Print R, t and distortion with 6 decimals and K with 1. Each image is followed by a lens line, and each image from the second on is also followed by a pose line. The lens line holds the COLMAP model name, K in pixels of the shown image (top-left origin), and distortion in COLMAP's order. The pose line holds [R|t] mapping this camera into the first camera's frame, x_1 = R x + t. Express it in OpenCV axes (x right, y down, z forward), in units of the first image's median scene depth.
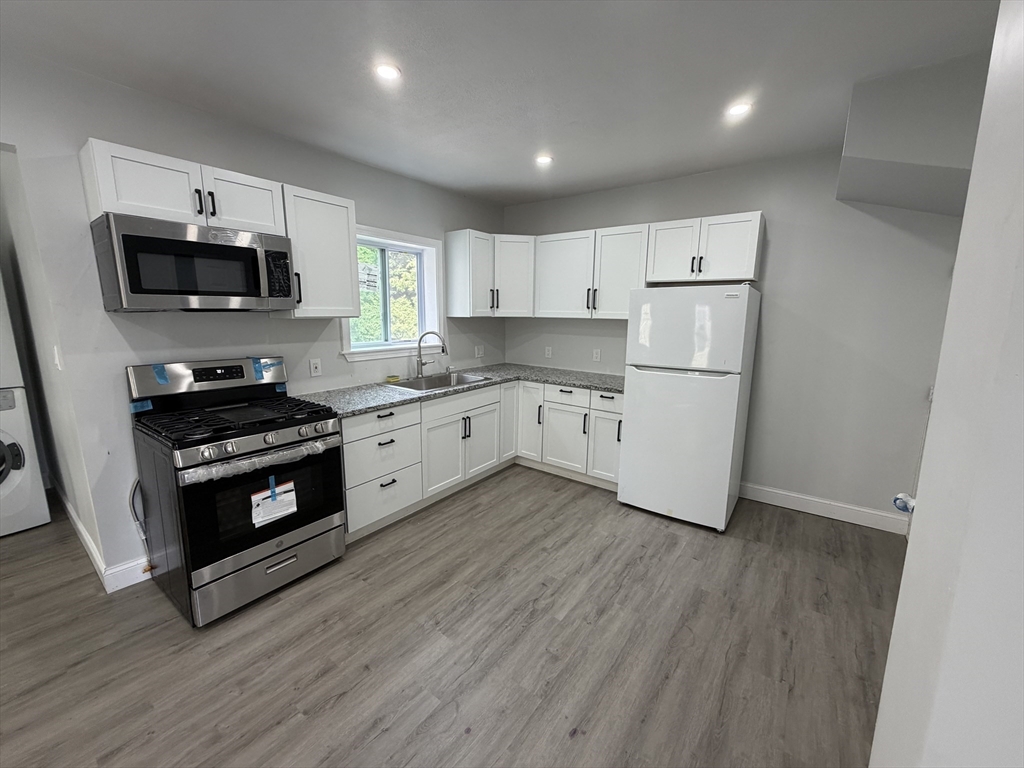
lens RADIAL K [[407.7, 0, 509.4], [0, 407.7, 383.8], [0, 0, 1]] dist [0.000515, 0.000196]
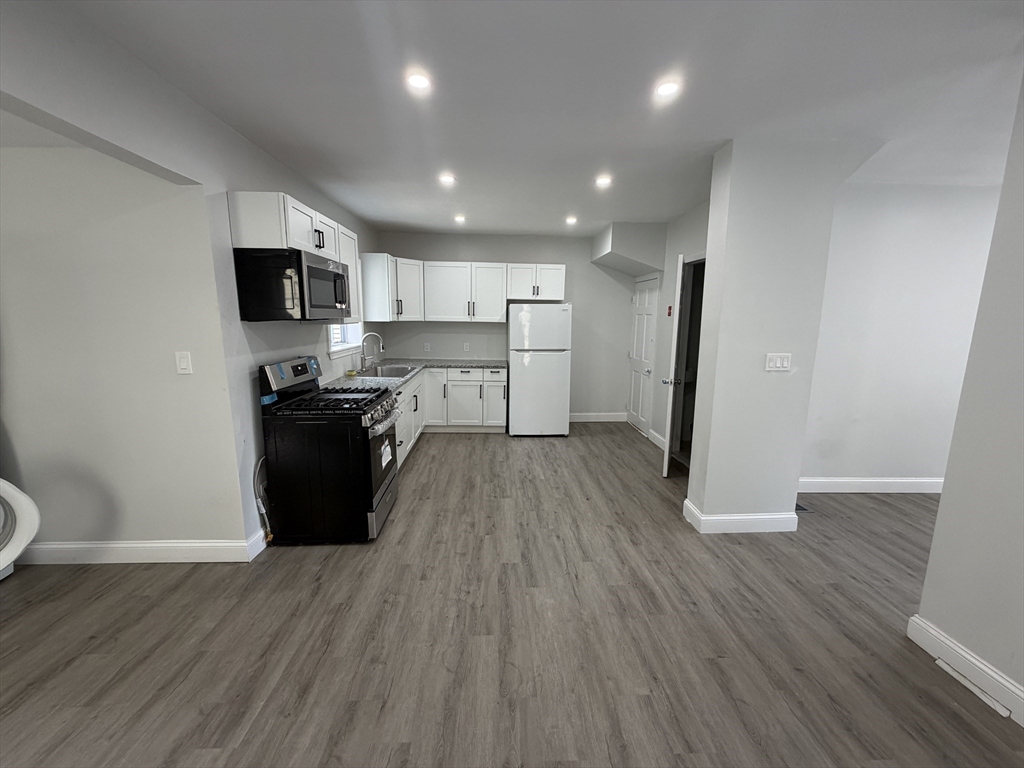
lens RADIAL K [[407.7, 0, 509.4], [0, 407.7, 383.8], [0, 0, 1]] dist [0.000515, 0.000196]
pose [[0.774360, -0.103707, 0.624189, -0.874333], [0.104160, 0.993912, 0.035916, 0.034016], [-0.624113, 0.037204, 0.780447, -0.317929]]
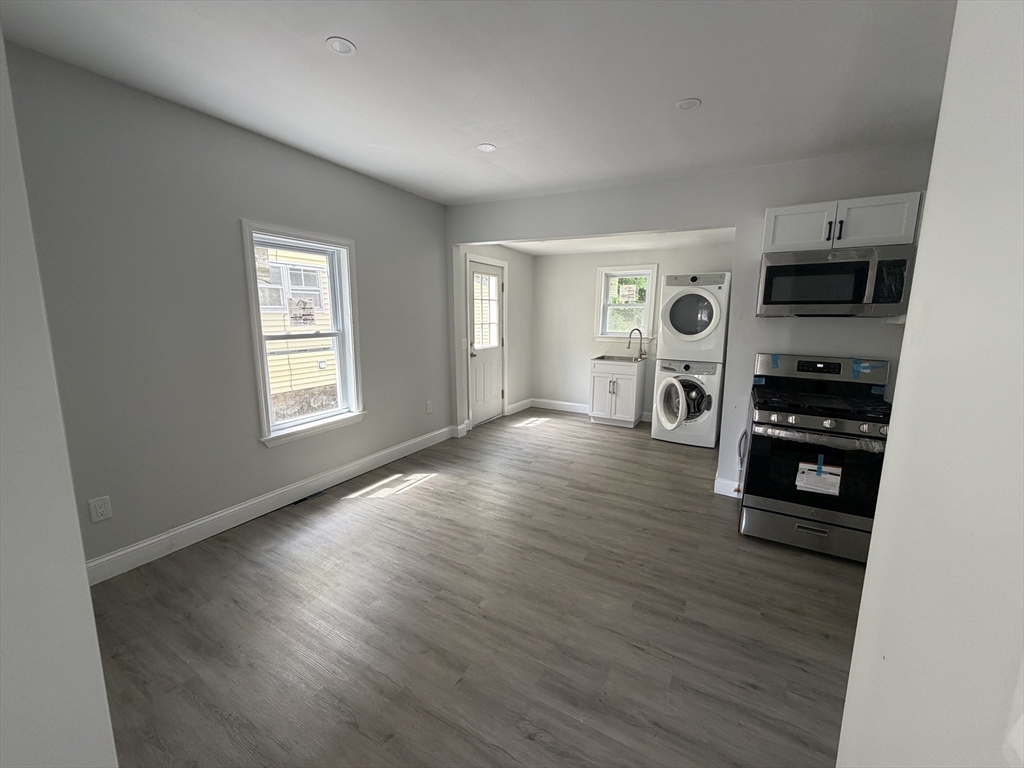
lens RADIAL K [[407.7, 0, 509.4], [0, 407.7, 383.8], [0, 0, 1]] dist [0.000515, 0.000196]
pose [[0.123199, 0.156396, -0.979981, 0.337804], [-0.178898, 0.974825, 0.133082, 0.023402], [0.976124, 0.158921, 0.148076, -0.072599]]
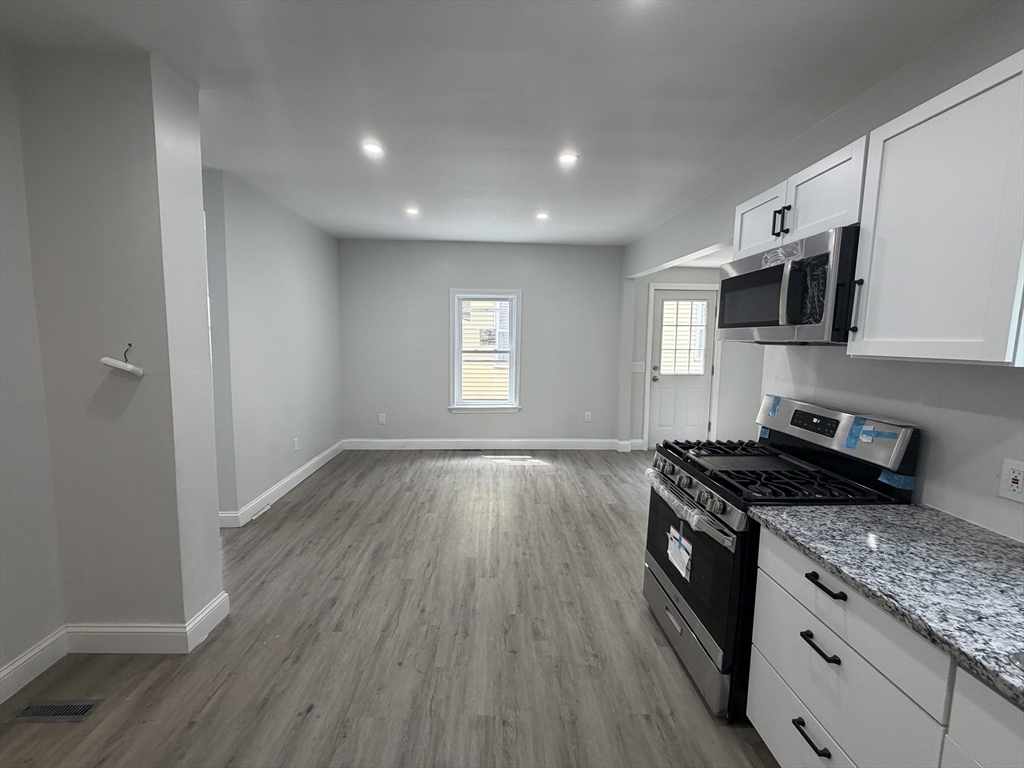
lens RADIAL K [[407.7, 0, 509.4], [0, 407.7, 383.8], [0, 0, 1]] dist [0.000515, 0.000196]
pose [[-0.777818, 0.052827, -0.626265, 0.211239], [-0.129606, 0.961561, 0.242080, -0.186932], [0.614981, 0.269461, -0.741073, 1.055832]]
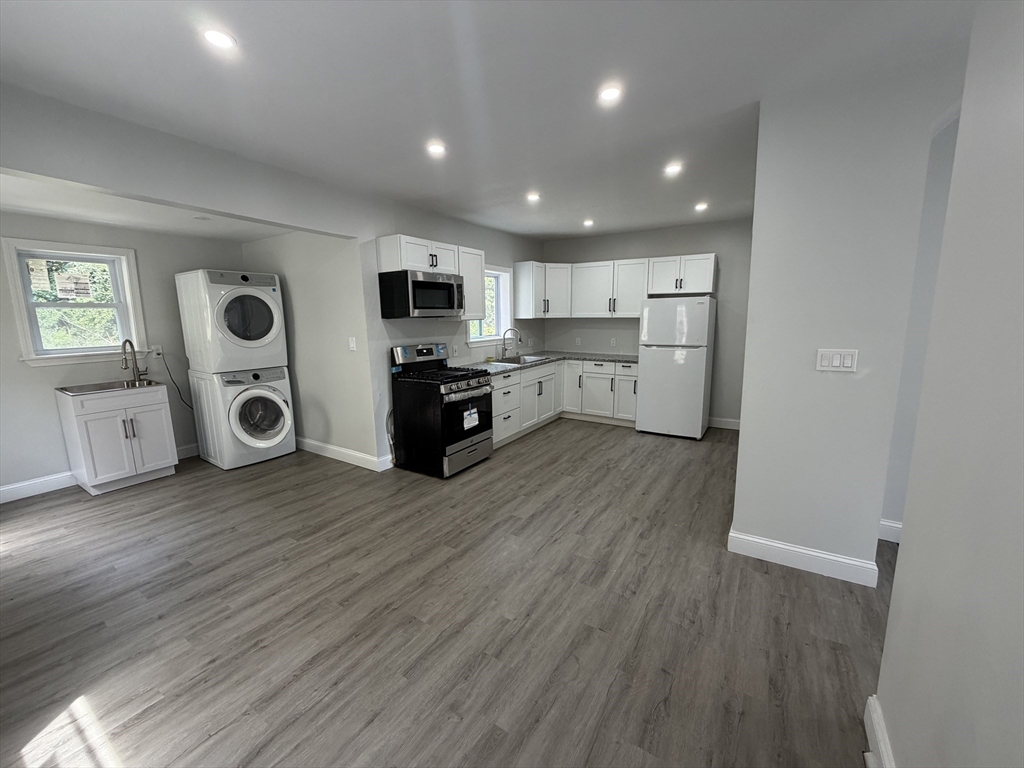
lens RADIAL K [[407.7, 0, 509.4], [0, 407.7, 383.8], [0, 0, 1]] dist [0.000515, 0.000196]
pose [[0.997244, -0.031895, 0.066985, -0.408940], [0.032276, 0.999468, -0.004622, 0.116393], [-0.066802, 0.006772, 0.997743, -0.704228]]
